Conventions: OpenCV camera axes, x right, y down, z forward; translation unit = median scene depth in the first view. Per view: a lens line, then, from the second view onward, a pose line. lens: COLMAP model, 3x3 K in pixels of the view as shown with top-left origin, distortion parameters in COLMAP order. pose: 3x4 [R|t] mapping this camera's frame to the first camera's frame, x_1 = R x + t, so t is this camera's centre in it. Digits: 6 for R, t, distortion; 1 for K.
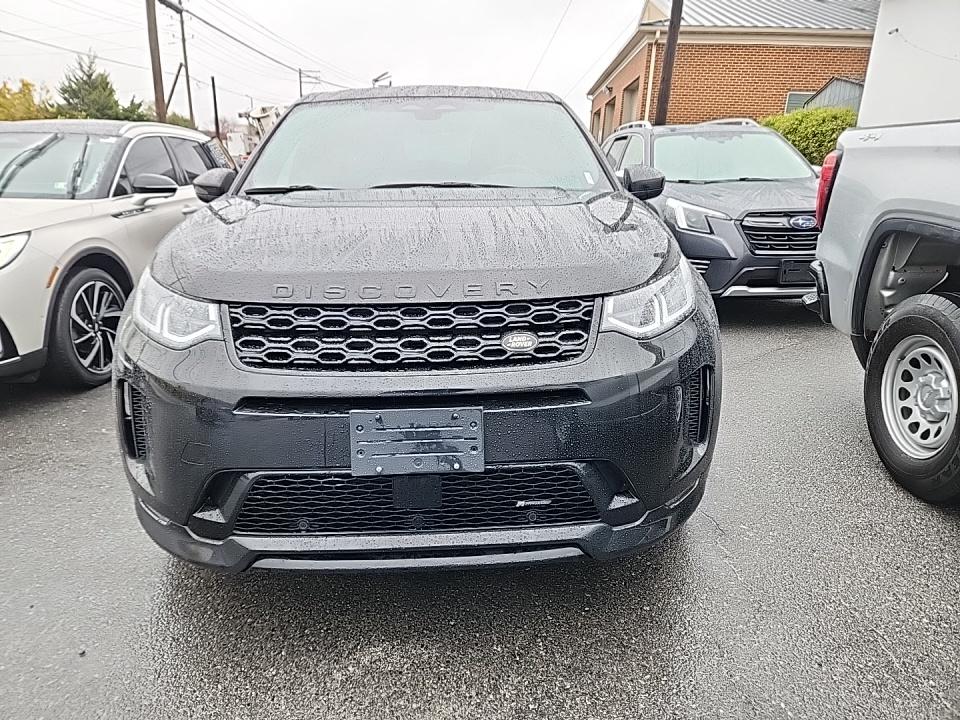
lens RADIAL K [[642.7, 0, 481.4], [0, 642.7, 344.9], [0, 0, 1]] dist [0.056967, -0.047867]
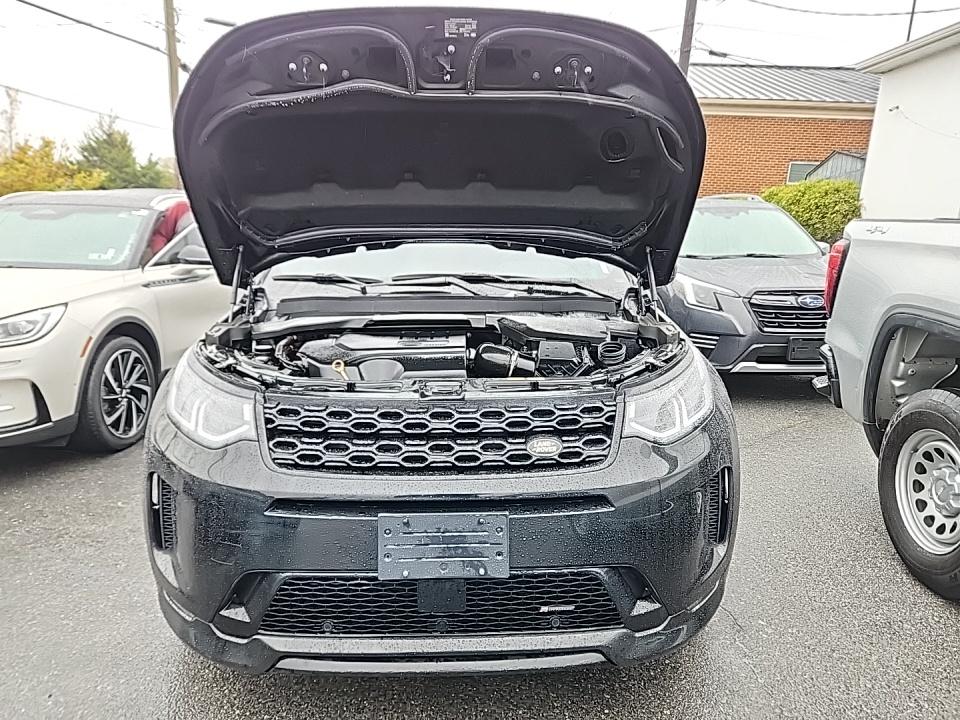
lens RADIAL K [[642.7, 0, 481.4], [0, 642.7, 359.4], [0, 0, 1]] dist [0.056967, -0.047867]
pose [[0.999857, 0.015338, -0.007169, -0.028643], [-0.015769, 0.997789, -0.064560, -0.060703], [0.006163, 0.064664, 0.997888, -0.027826]]
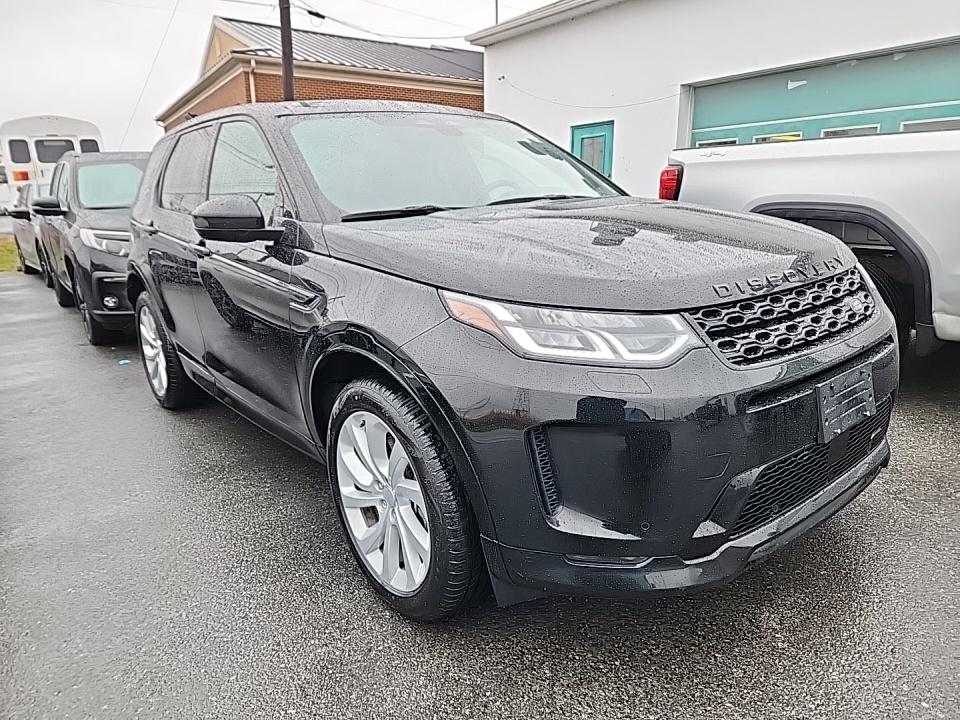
lens RADIAL K [[642.7, 0, 499.4], [0, 642.7, 341.0], [0, 0, 1]] dist [0.056967, -0.047867]
pose [[0.800703, -0.170859, 0.574180, -0.967307], [0.198011, 0.980077, 0.015512, -0.073885], [-0.565391, 0.101273, 0.818582, 0.297170]]
